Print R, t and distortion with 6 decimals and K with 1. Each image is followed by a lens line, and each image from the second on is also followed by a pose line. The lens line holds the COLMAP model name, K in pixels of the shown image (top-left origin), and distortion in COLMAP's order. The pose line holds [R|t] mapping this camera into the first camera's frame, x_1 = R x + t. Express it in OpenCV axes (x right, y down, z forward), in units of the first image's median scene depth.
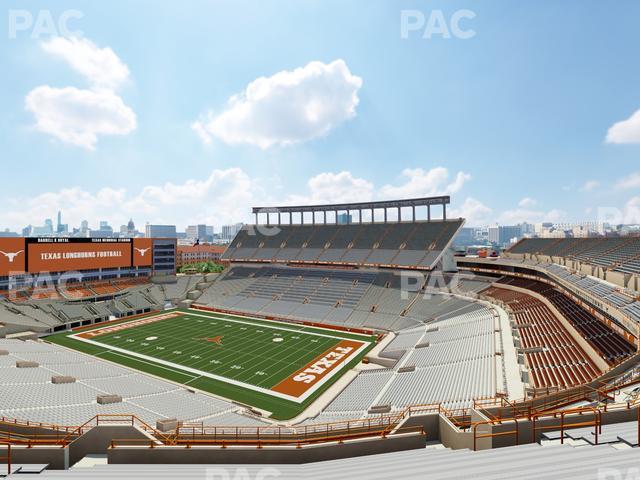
lens RADIAL K [[319.4, 0, 320.5], [0, 319.4, 240.0], [0, 0, 1]] dist [-0.000177, -0.000662]
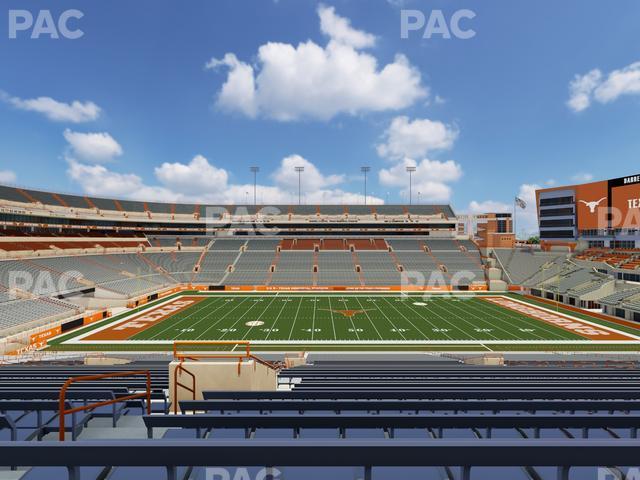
lens RADIAL K [[319.4, 0, 321.2], [0, 319.4, 240.3], [0, 0, 1]] dist [-0.000177, -0.000662]
pose [[-0.881940, -0.000637, -0.471362, 0.022802], [-0.000856, 1.000000, 0.000251, 0.097693], [0.471362, 0.000625, -0.881940, 0.974368]]
